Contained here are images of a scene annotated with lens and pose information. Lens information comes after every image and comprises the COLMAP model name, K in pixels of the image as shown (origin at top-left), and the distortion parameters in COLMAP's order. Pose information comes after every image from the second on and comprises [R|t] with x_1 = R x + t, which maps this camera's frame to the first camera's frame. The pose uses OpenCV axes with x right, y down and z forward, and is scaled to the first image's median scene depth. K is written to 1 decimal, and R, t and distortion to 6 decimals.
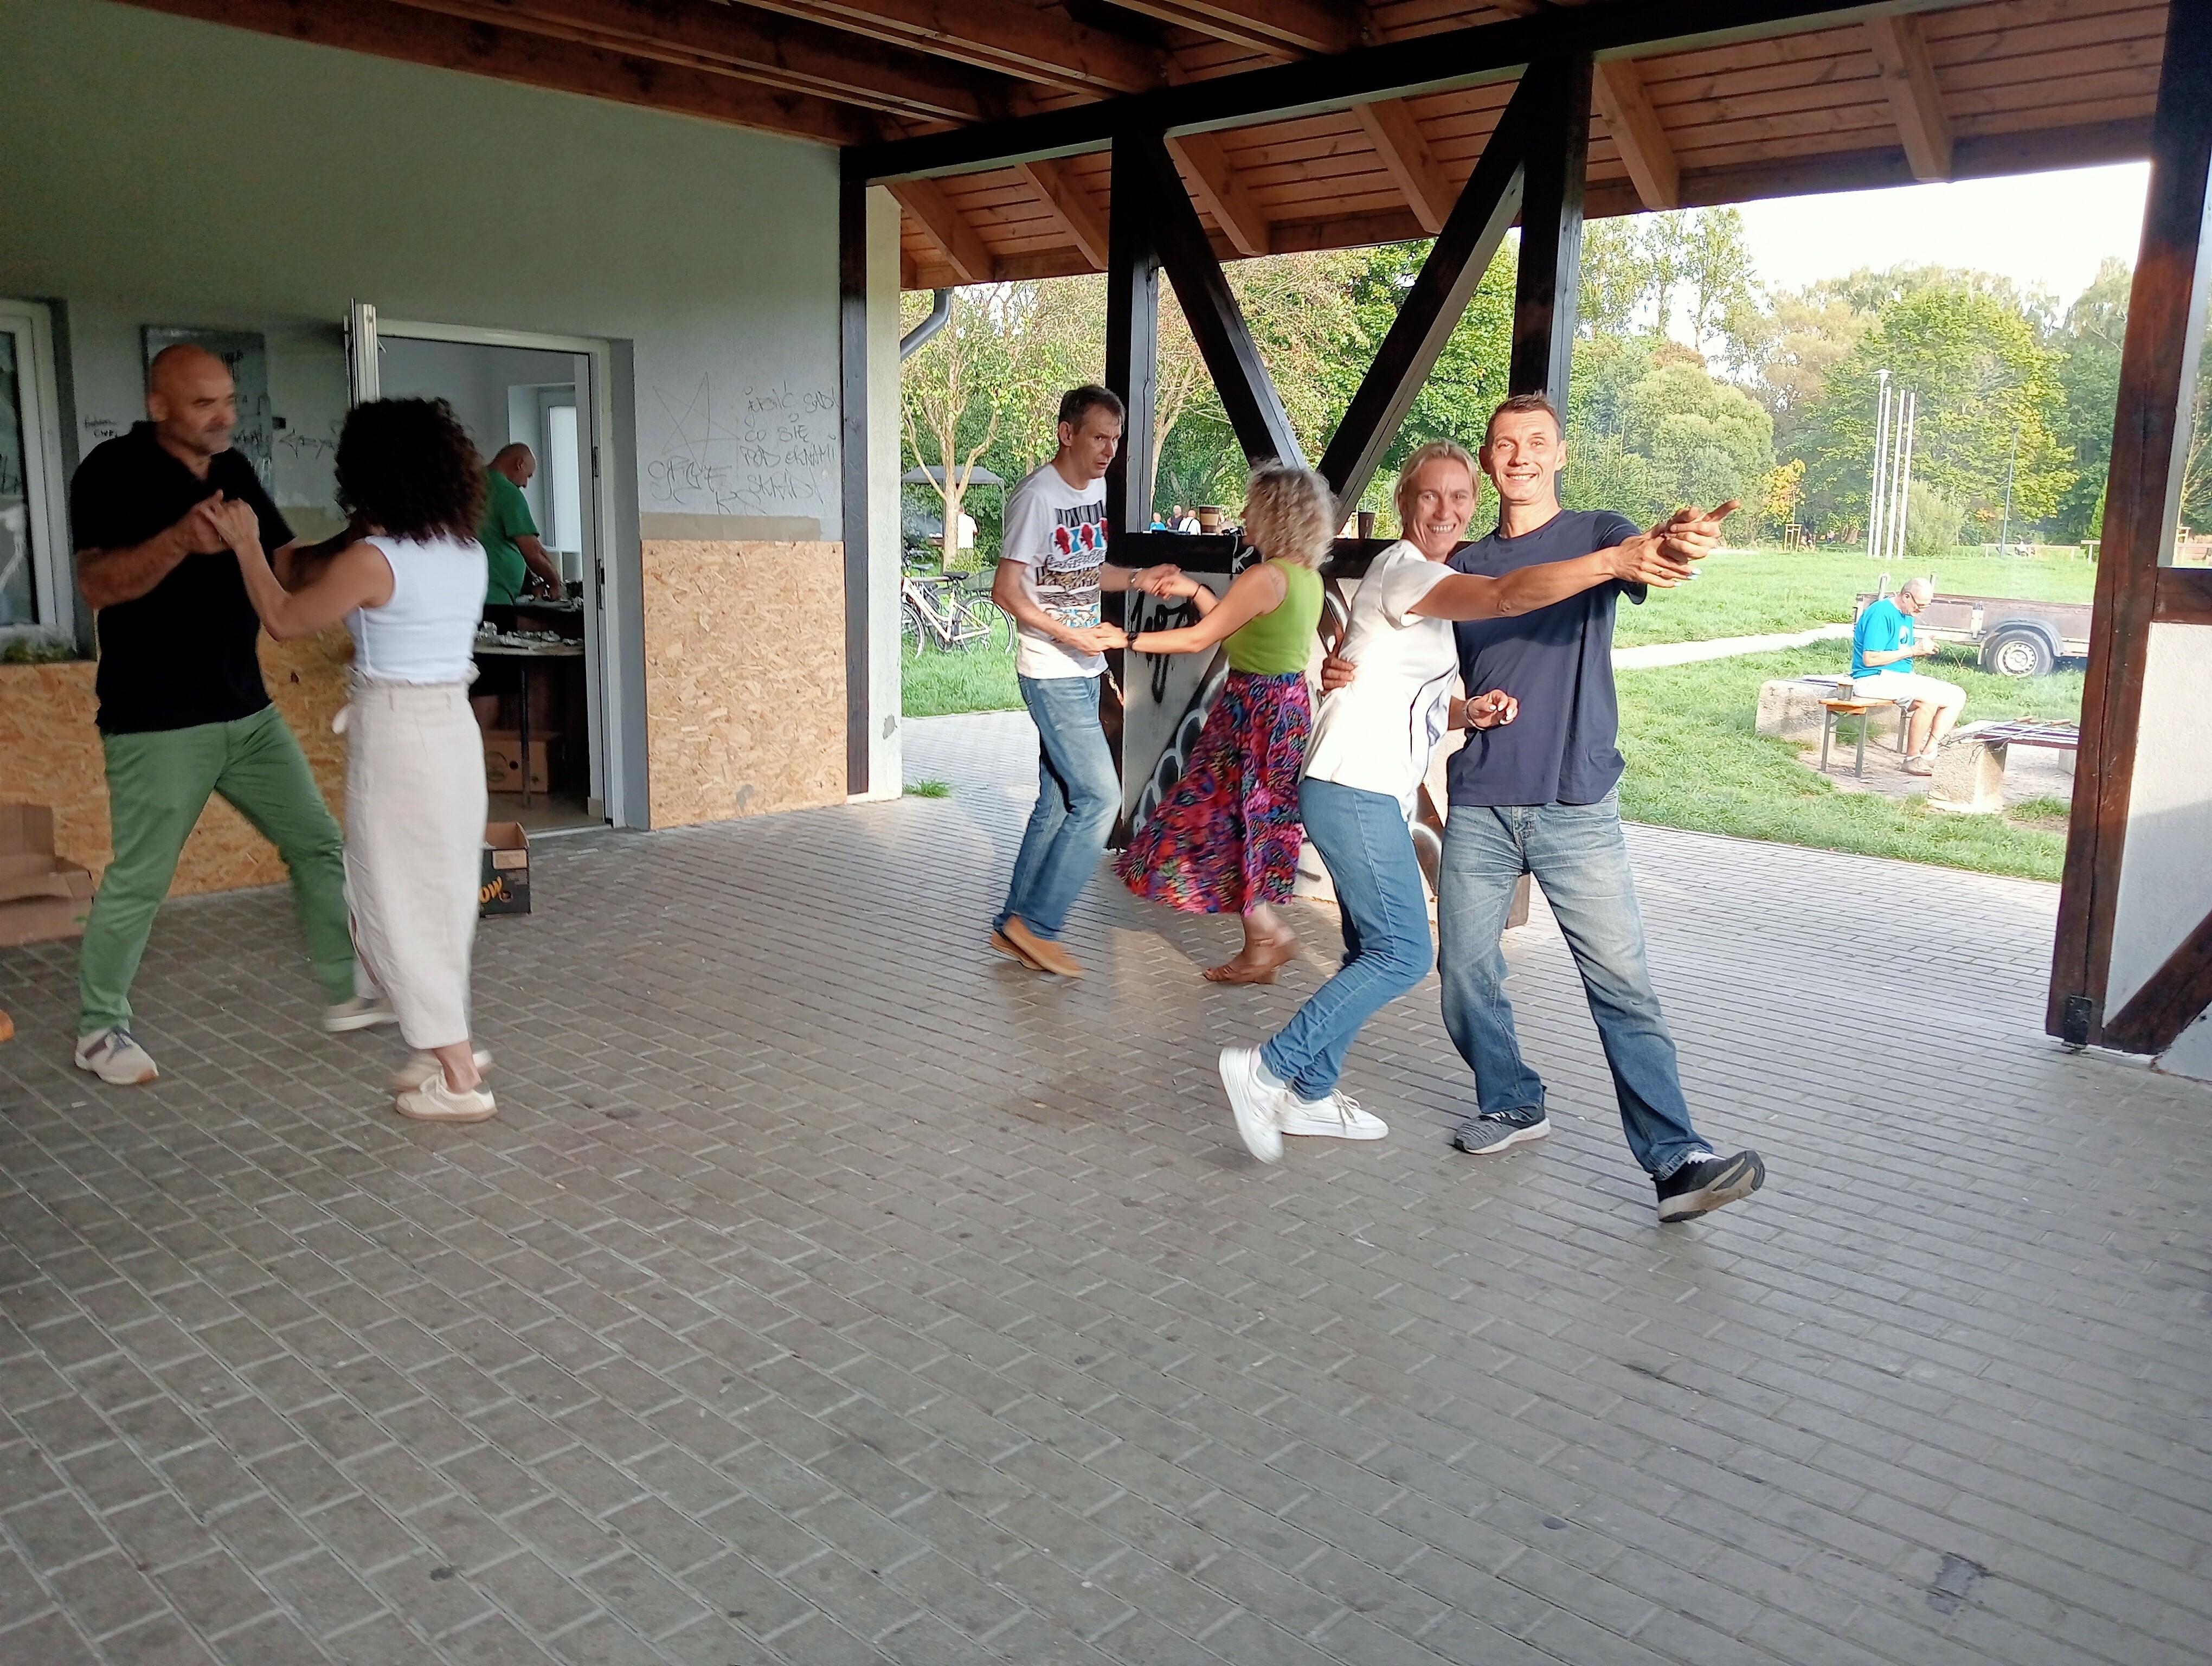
lens RADIAL K [[1781.9, 0, 1108.6], [0, 1781.9, 835.9], [0, 0, 1]] dist [-0.067910, -0.016586]
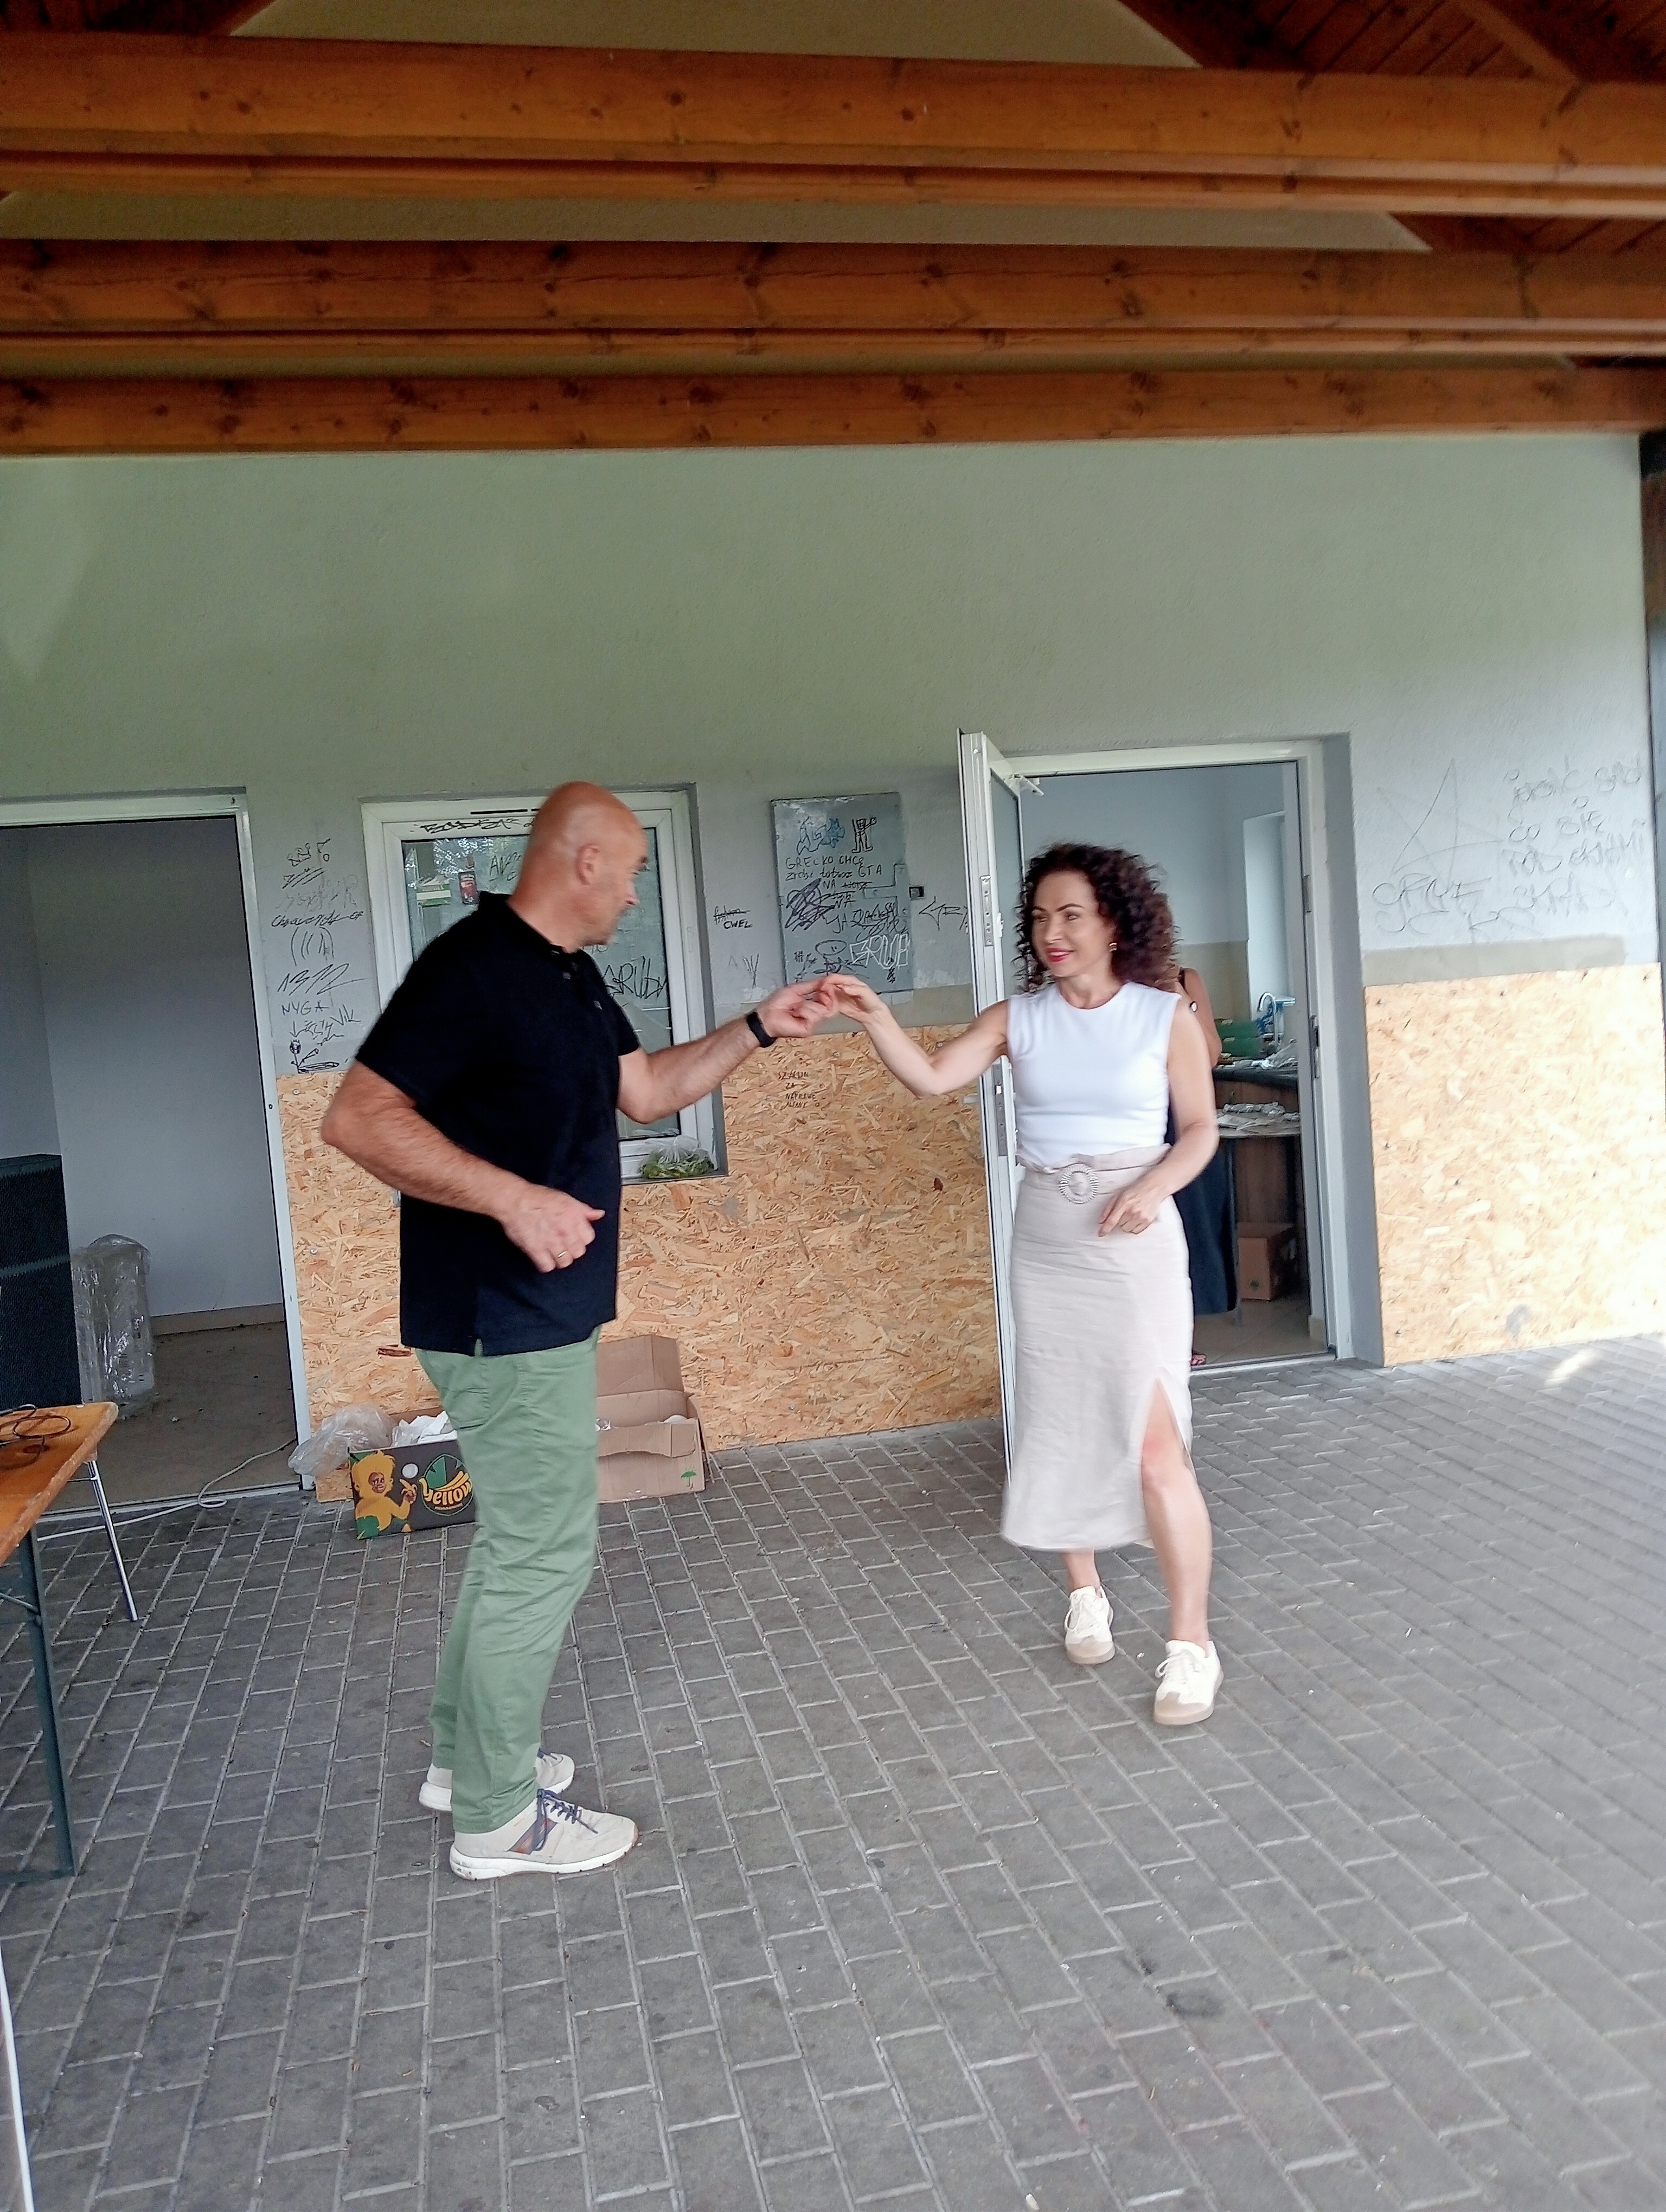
lens RADIAL K [[1756.9, 0, 776.3], [0, 1756.9, 1152.8], [0, 0, 1]] dist [0.027552, -0.045992]
pose [[0.804383, -0.034397, -0.593115, -0.016898], [-0.004099, 0.997978, -0.063435, -0.045099], [0.594097, 0.053457, 0.802615, 0.232752]]
